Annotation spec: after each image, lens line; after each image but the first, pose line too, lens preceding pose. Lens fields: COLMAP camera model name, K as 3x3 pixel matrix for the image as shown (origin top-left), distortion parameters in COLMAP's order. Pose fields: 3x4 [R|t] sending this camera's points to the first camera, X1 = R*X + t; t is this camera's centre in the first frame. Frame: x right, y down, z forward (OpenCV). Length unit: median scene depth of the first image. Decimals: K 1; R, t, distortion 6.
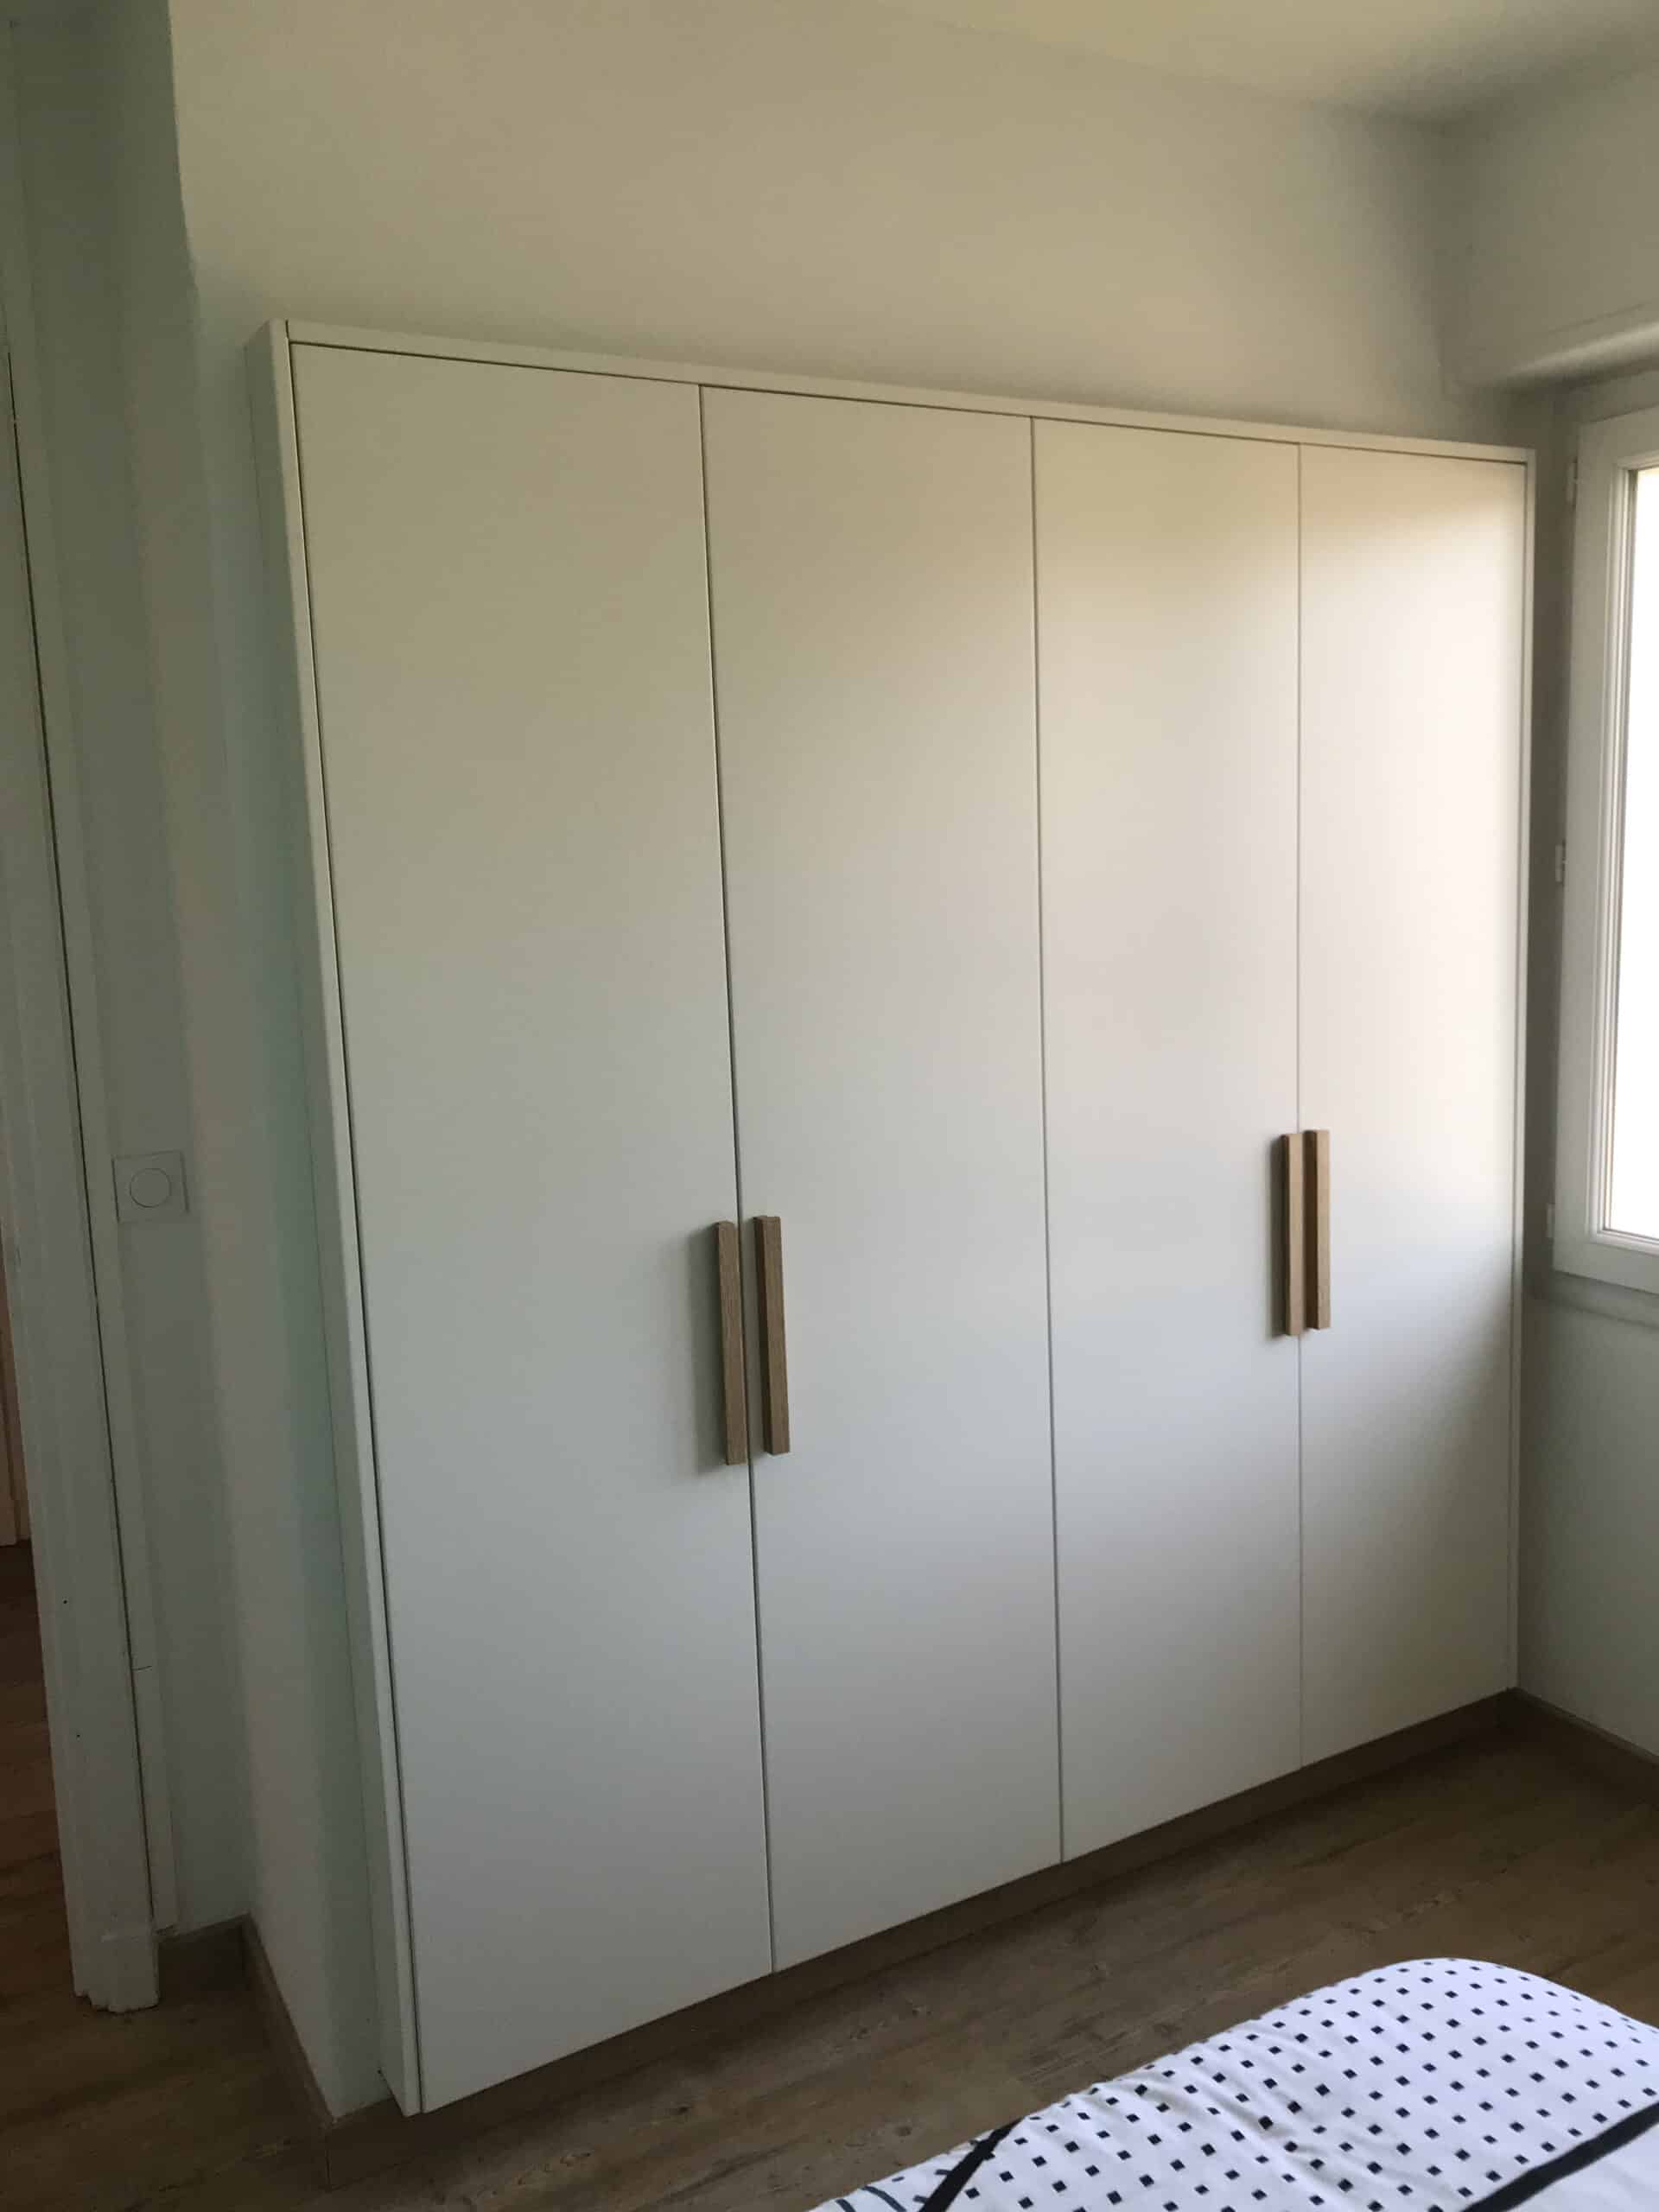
lens RADIAL K [[1761.1, 0, 829.5], [0, 1761.1, 1106.0], [0, 0, 1]] dist [0.078832, -0.073178]
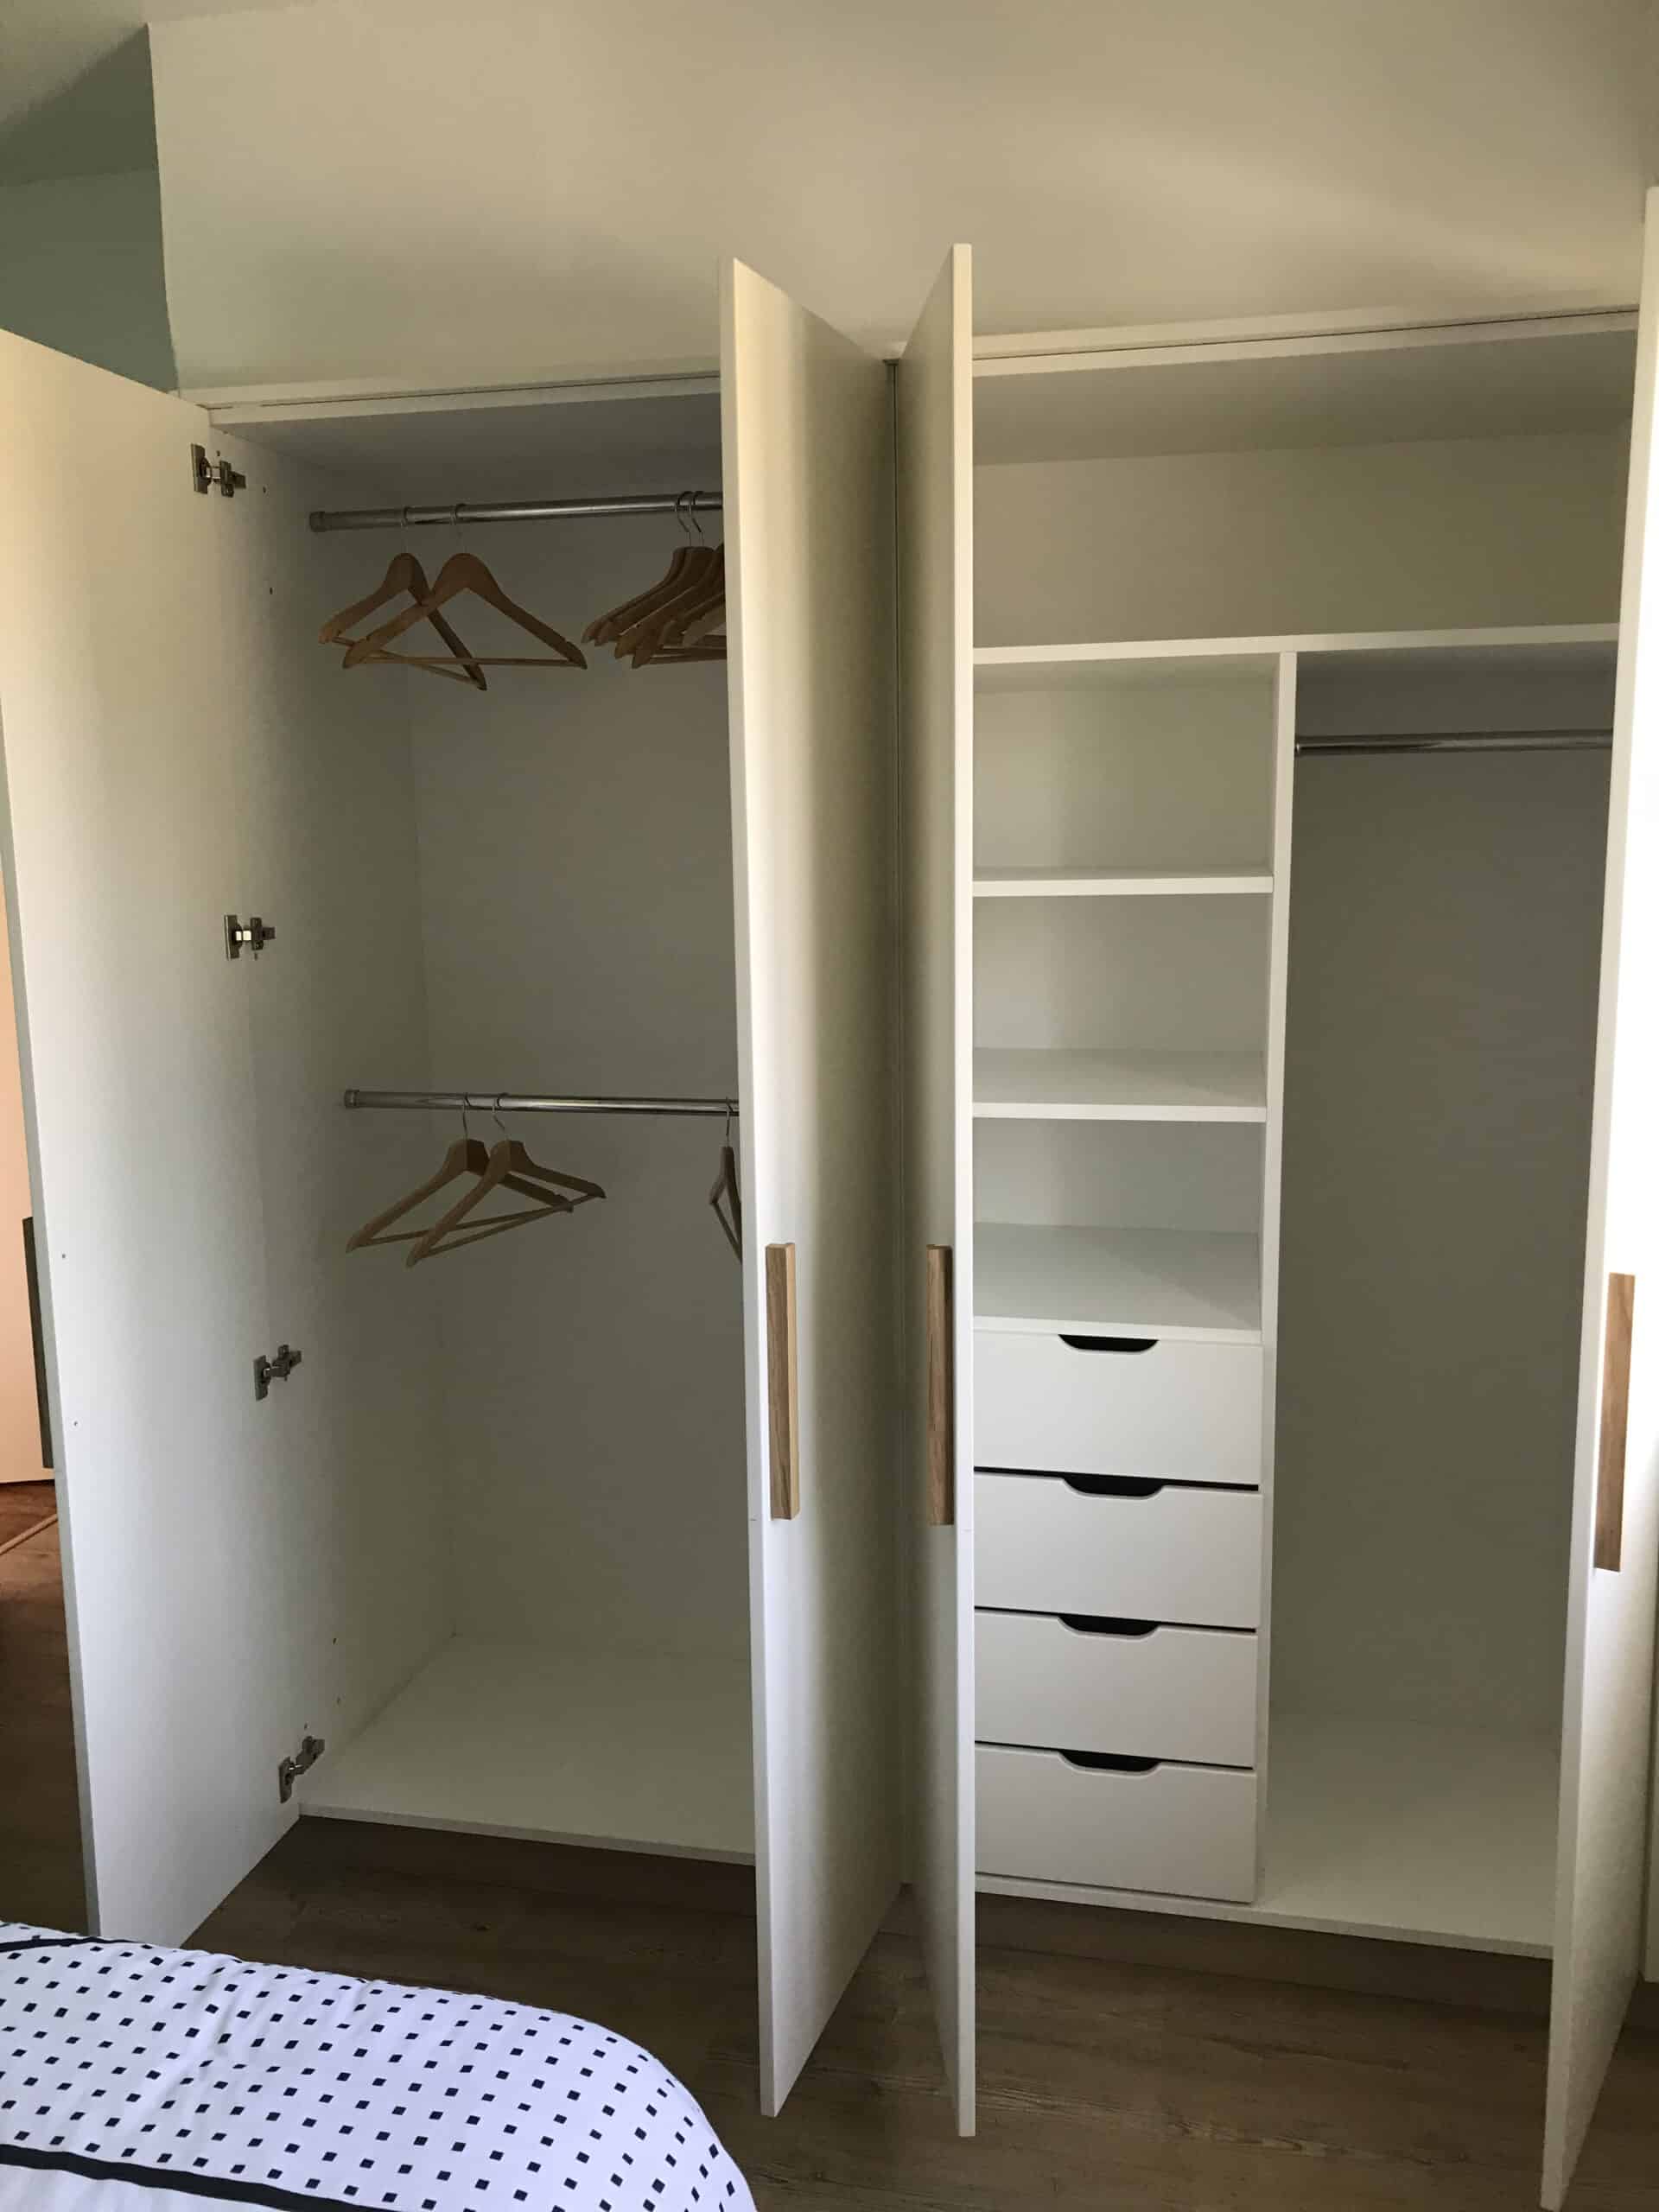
lens RADIAL K [[1761.1, 0, 829.5], [0, 1761.1, 1106.0], [0, 0, 1]] dist [0.078832, -0.073178]
pose [[0.740335, 0.135552, -0.658430, 1.093537], [-0.112226, 0.990636, 0.077758, -0.095604], [0.662805, 0.016325, 0.748614, 0.424184]]
